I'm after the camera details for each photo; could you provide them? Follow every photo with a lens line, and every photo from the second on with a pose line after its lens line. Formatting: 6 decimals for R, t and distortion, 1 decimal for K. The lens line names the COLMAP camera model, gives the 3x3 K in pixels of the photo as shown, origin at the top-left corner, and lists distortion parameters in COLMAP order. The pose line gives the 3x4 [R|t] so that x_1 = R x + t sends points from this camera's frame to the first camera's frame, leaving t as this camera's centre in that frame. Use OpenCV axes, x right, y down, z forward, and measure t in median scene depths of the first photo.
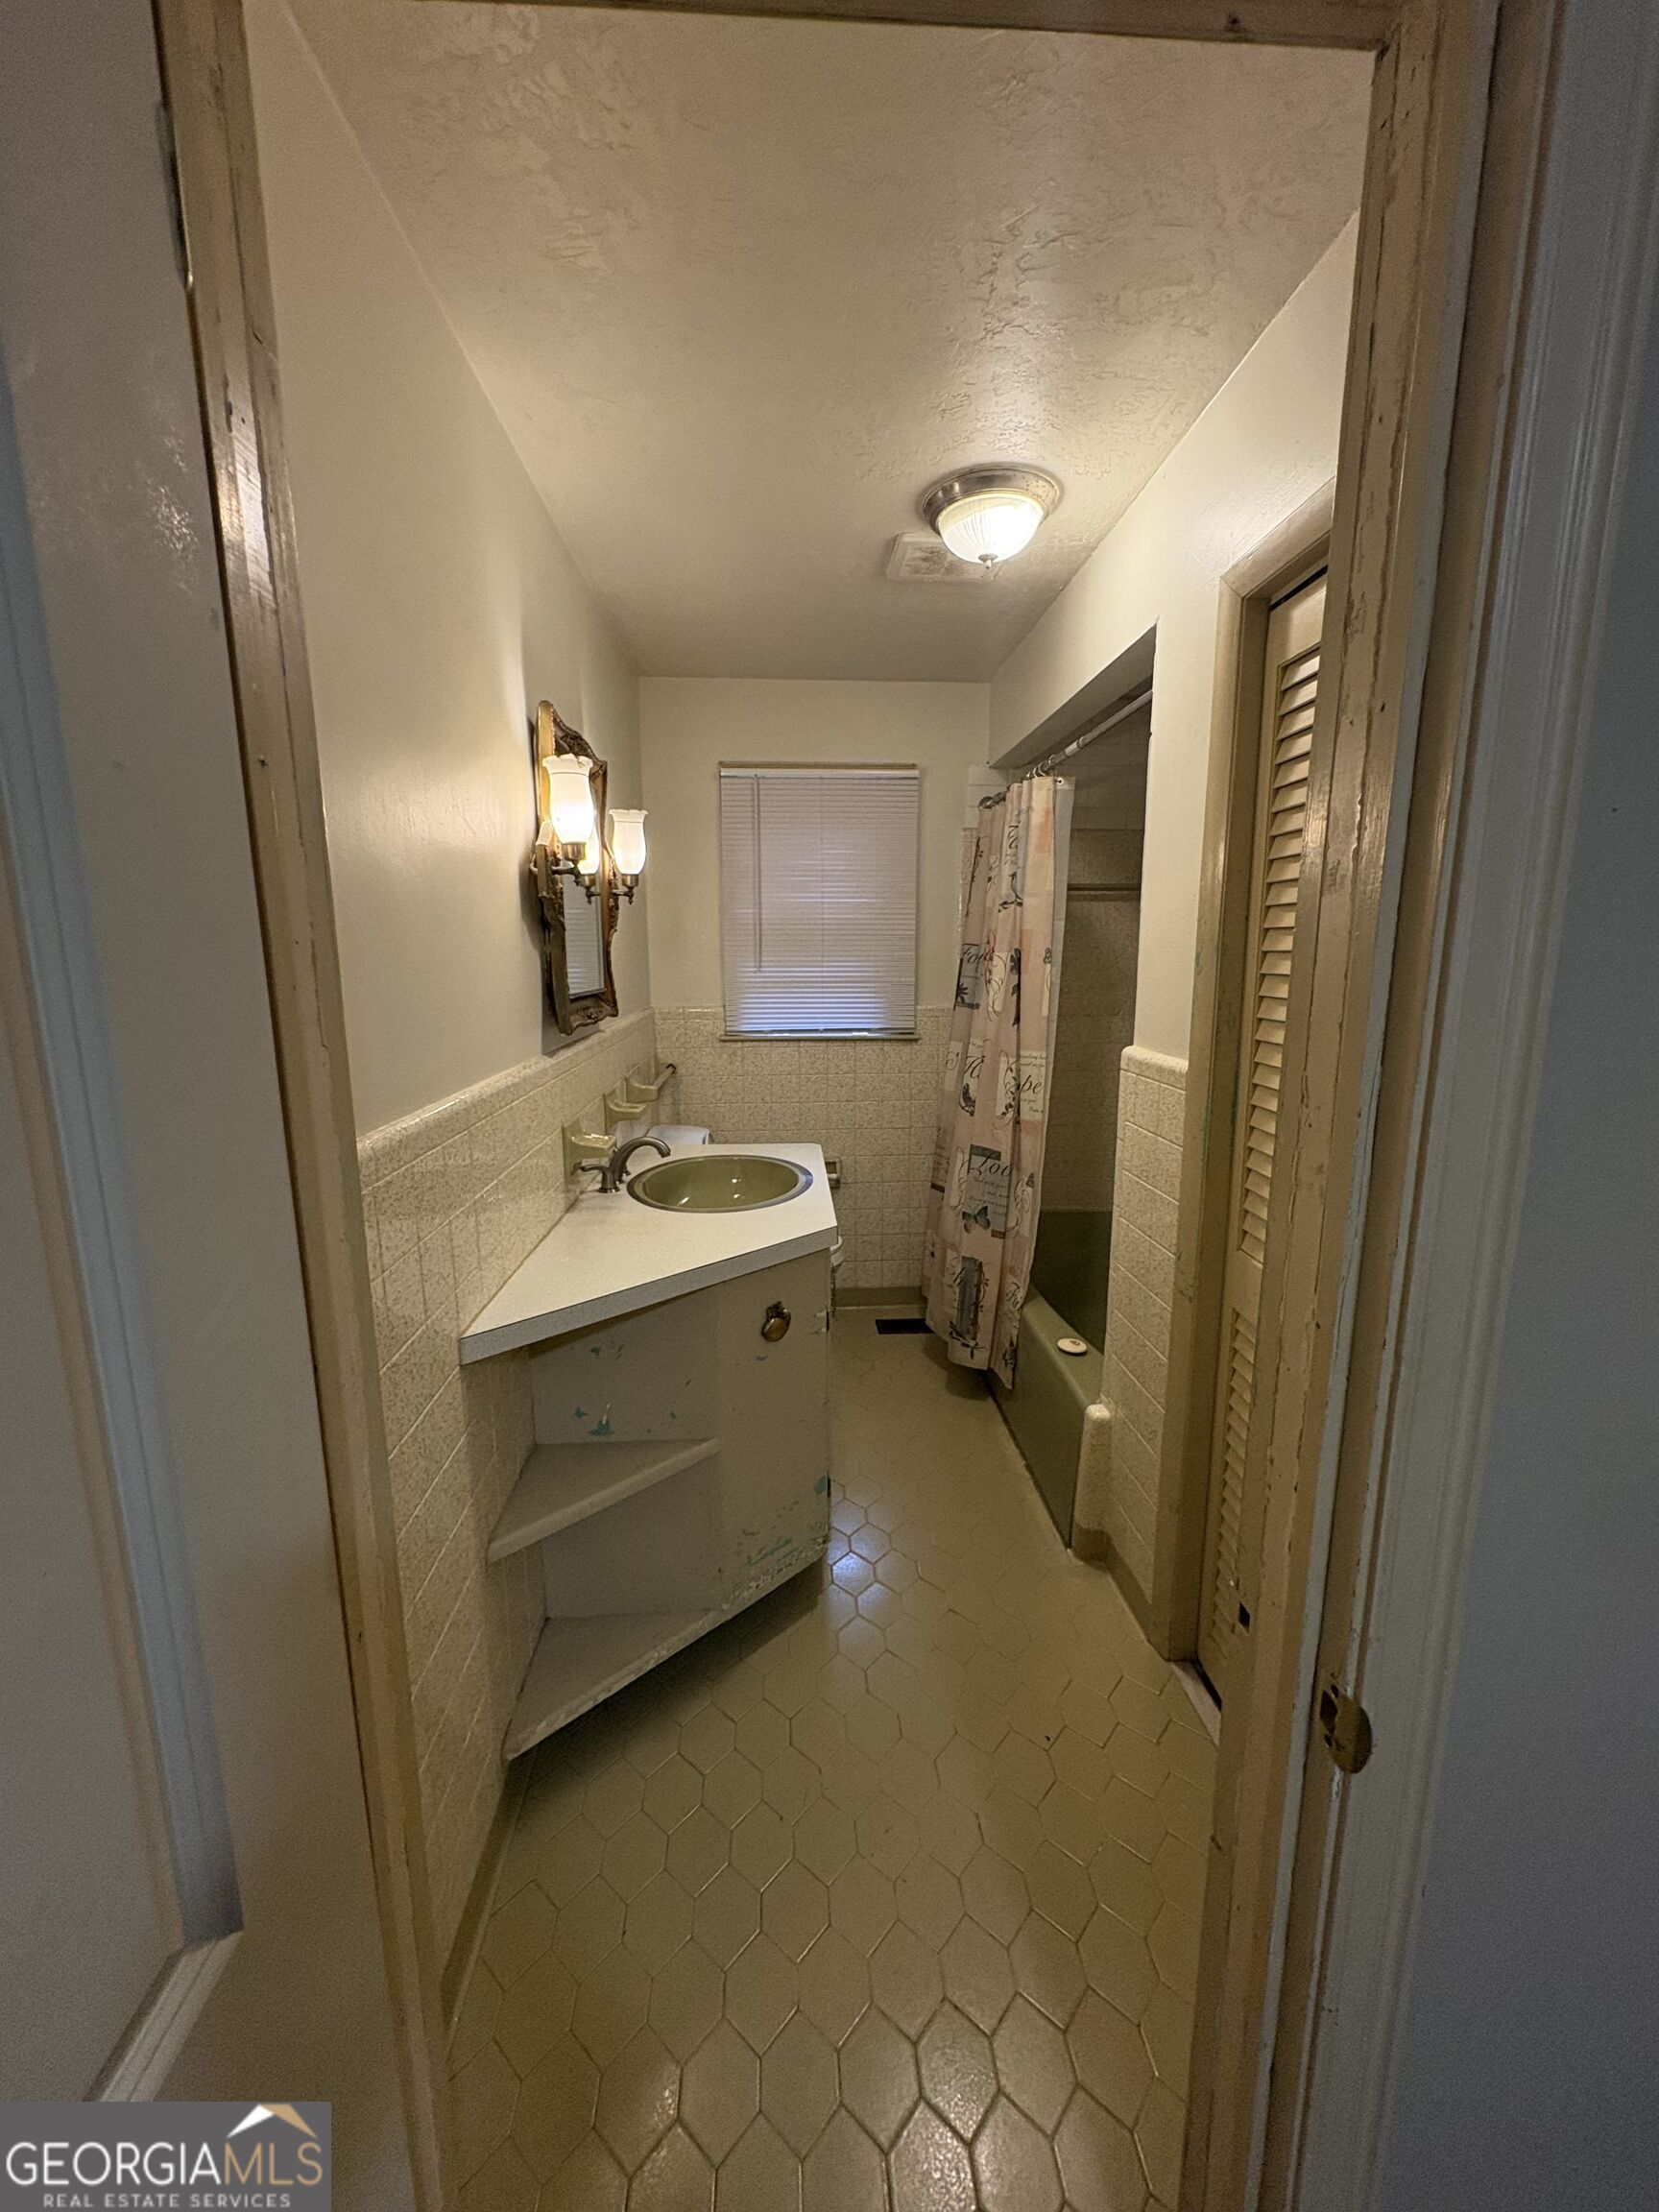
lens RADIAL K [[882.9, 0, 812.2], [0, 882.9, 1108.5], [0, 0, 1]] dist [-0.001745, 0.000028]
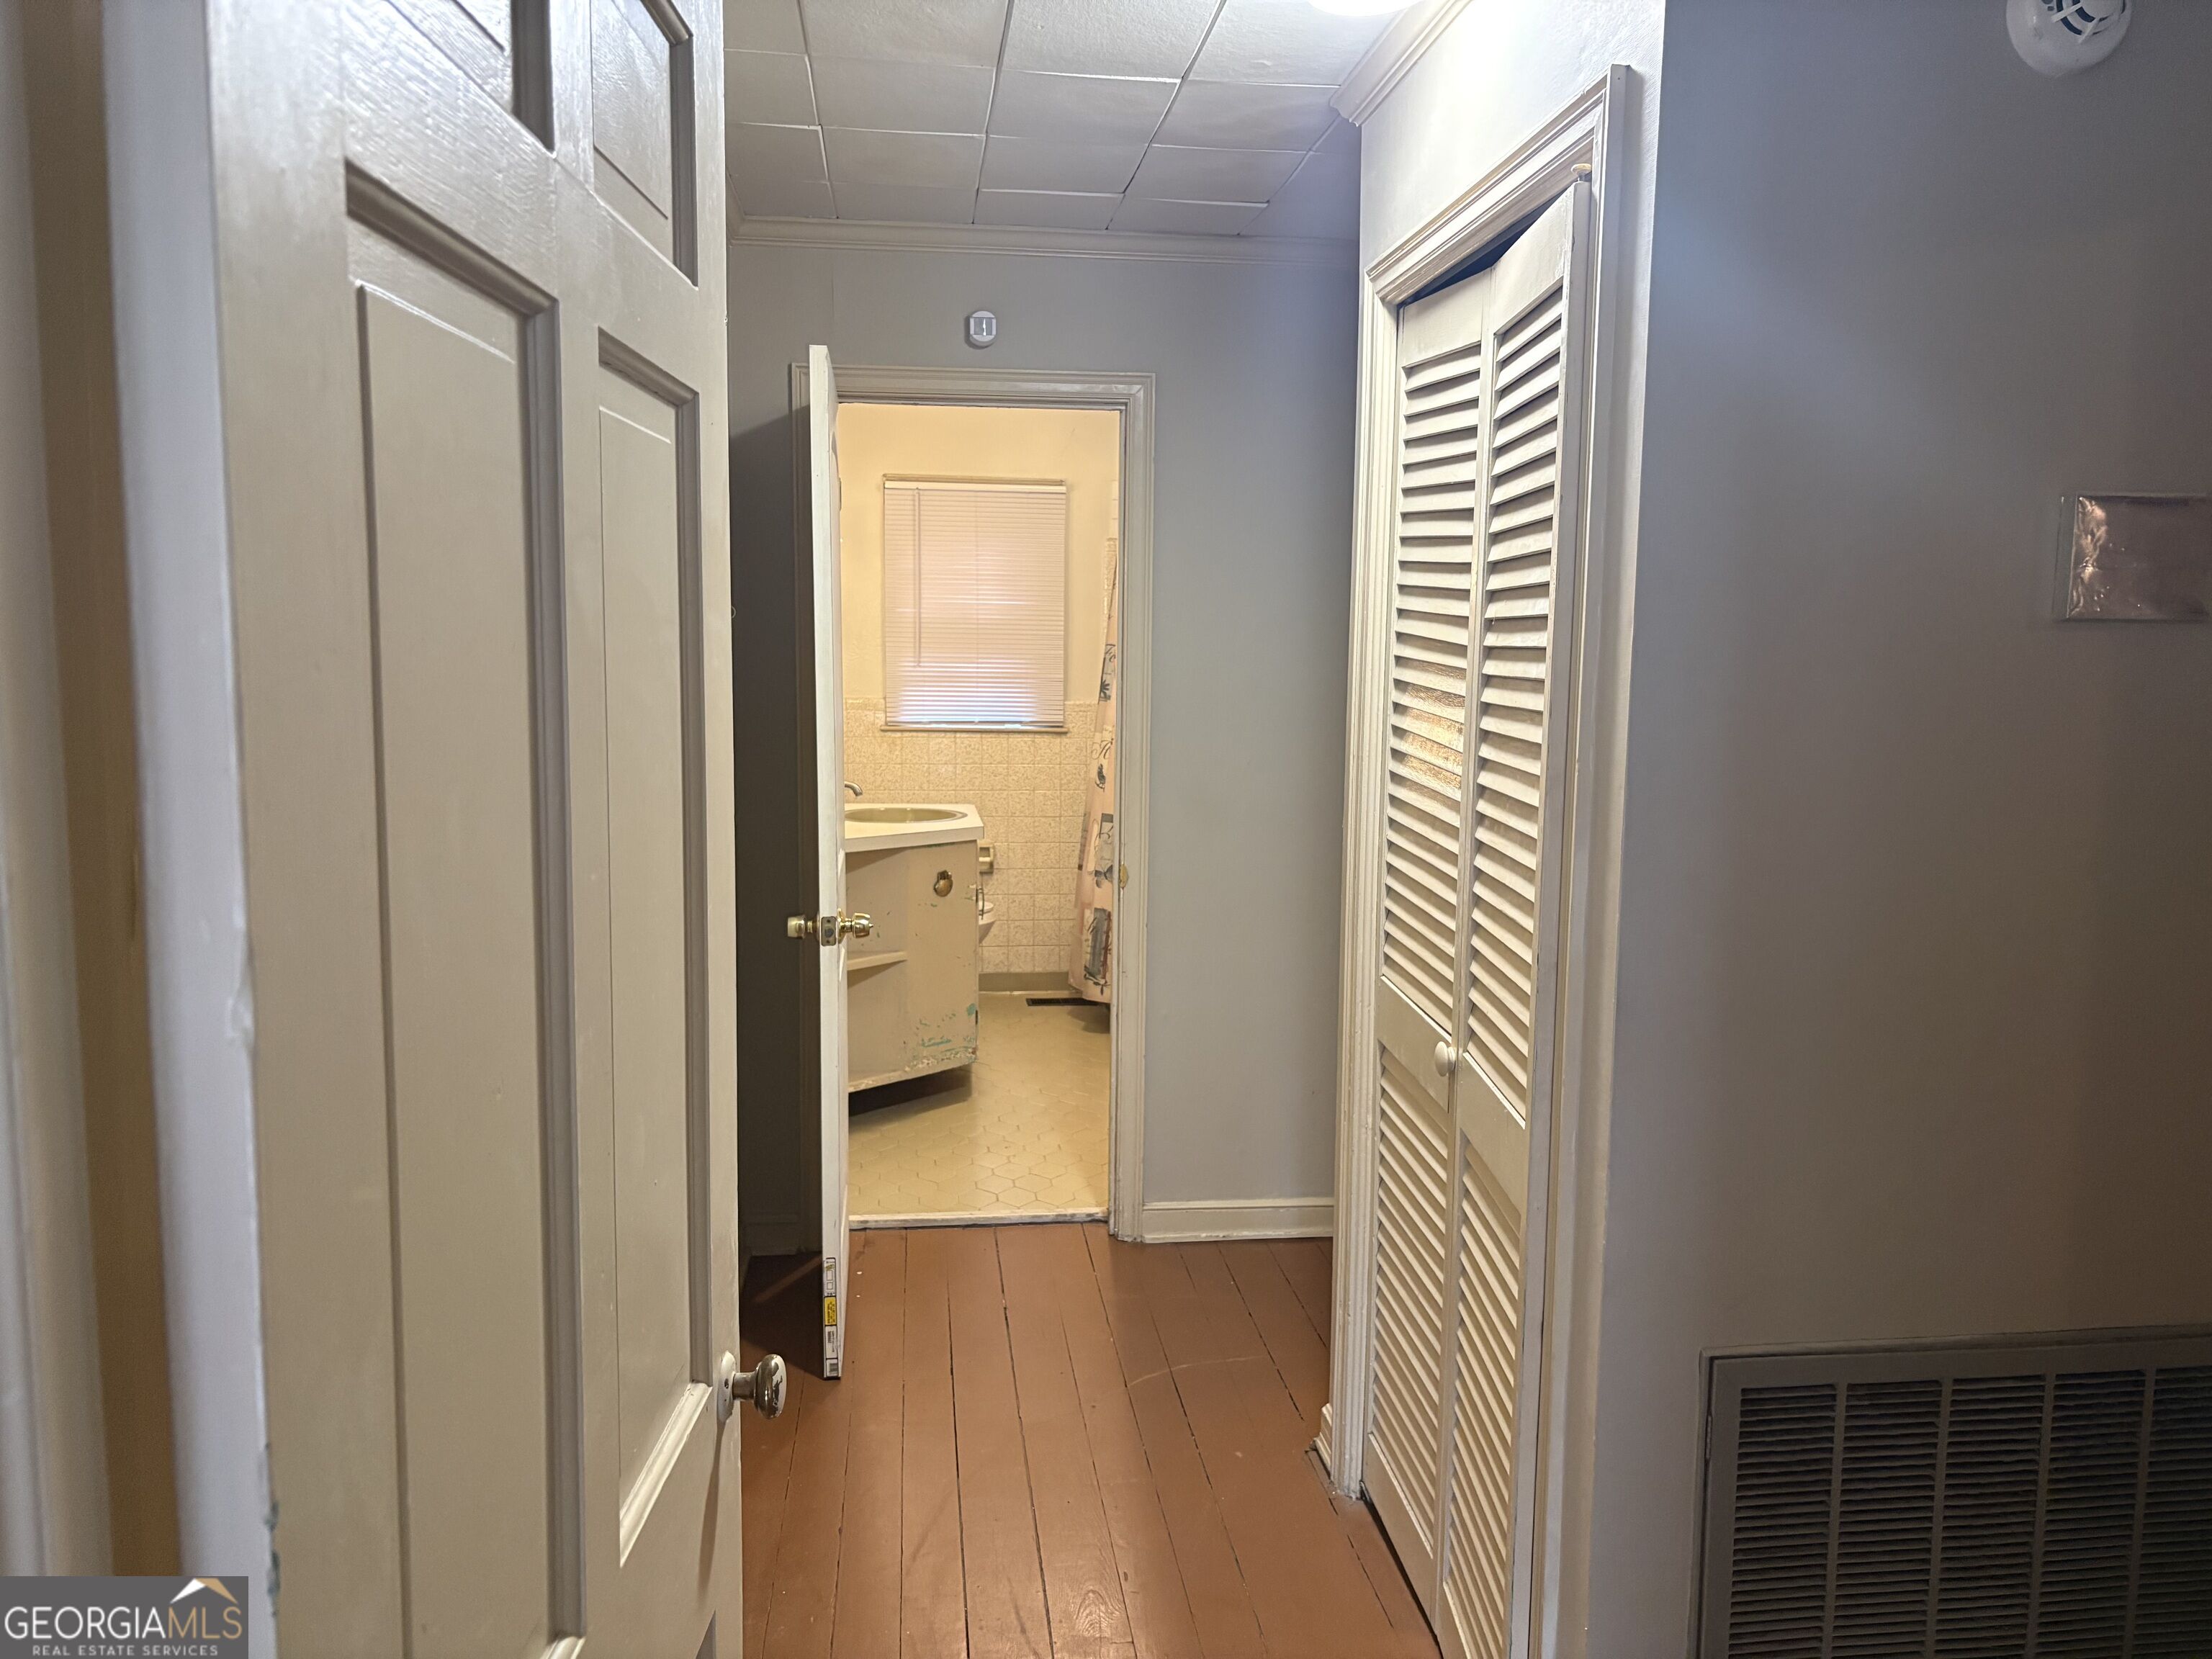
lens RADIAL K [[1679.3, 0, 1116.4], [0, 1679.3, 835.5], [0, 0, 1]] dist [0.034189, -0.023597]
pose [[0.996033, 0.006655, 0.088735, -0.000031], [-0.001256, 0.998152, -0.060759, 0.176636], [-0.088975, 0.060407, 0.994200, -1.056038]]
